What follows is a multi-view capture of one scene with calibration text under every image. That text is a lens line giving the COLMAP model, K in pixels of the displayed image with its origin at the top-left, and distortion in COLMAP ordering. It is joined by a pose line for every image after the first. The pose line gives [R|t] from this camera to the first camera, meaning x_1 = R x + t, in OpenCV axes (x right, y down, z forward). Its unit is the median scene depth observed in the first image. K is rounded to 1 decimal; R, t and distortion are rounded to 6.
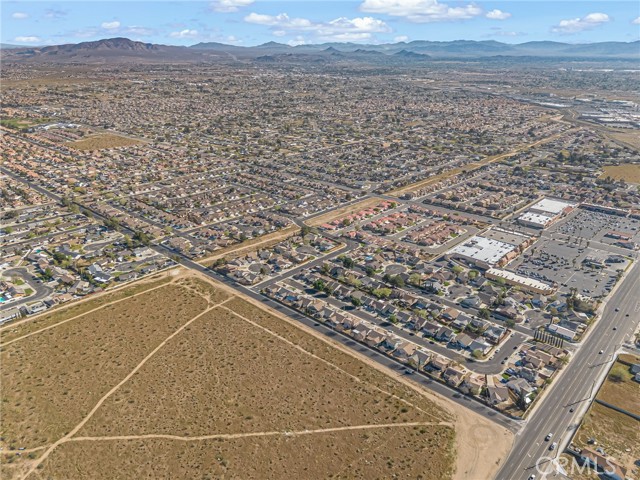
lens RADIAL K [[464.0, 0, 321.7], [0, 464.0, 240.4], [0, 0, 1]] dist [0.054779, -0.045389]
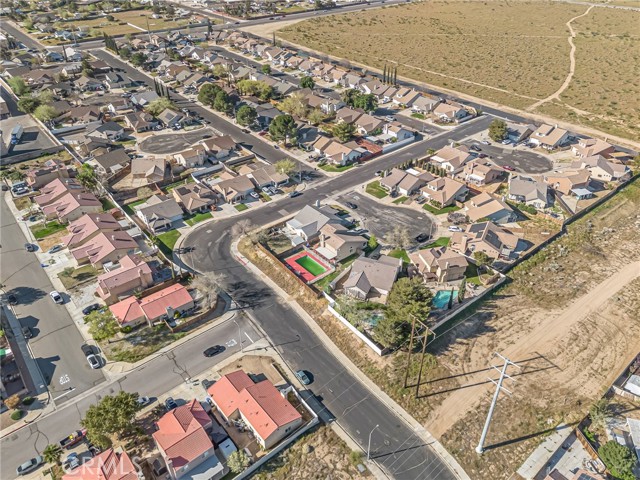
lens RADIAL K [[464.0, 0, 321.7], [0, 464.0, 240.4], [0, 0, 1]] dist [0.054779, -0.045389]
pose [[-0.991177, -0.077735, 0.107357, -0.017503], [0.047267, 0.549411, 0.834215, -0.171025], [-0.123831, 0.831929, -0.540889, 0.973370]]
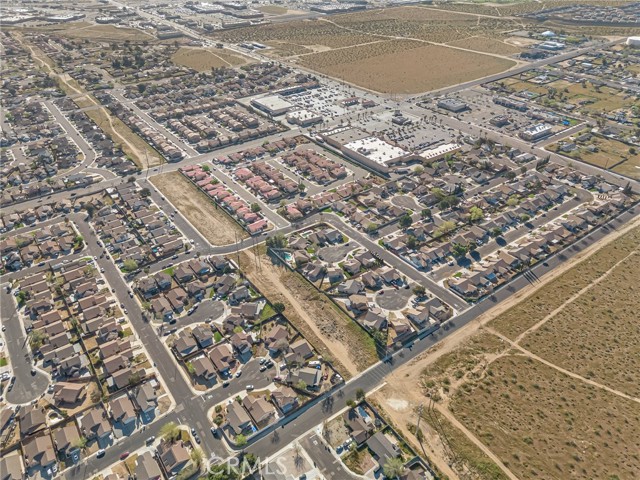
lens RADIAL K [[464.0, 0, 321.7], [0, 464.0, 240.4], [0, 0, 1]] dist [0.054779, -0.045389]
pose [[0.196911, -0.549354, 0.812057, -0.492030], [0.378574, 0.806638, 0.453890, -0.264423], [-0.904382, 0.218048, 0.366807, 0.634879]]
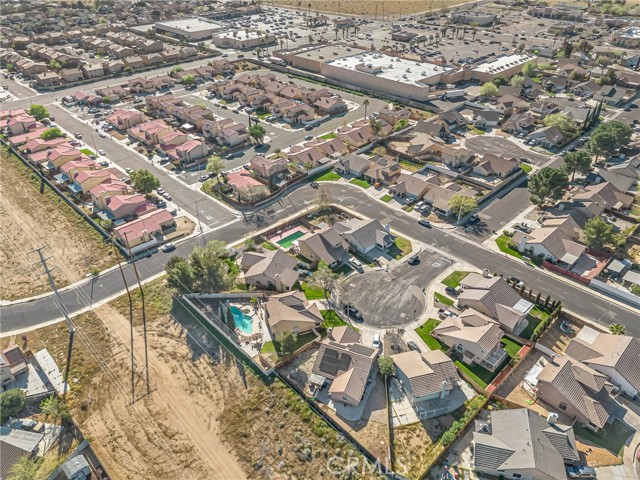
lens RADIAL K [[464.0, 0, 321.7], [0, 464.0, 240.4], [0, 0, 1]] dist [0.054779, -0.045389]
pose [[0.054266, -0.562813, 0.824801, -0.170707], [0.387436, 0.773173, 0.502093, -0.102530], [-0.920298, 0.292311, 0.260011, 0.806678]]
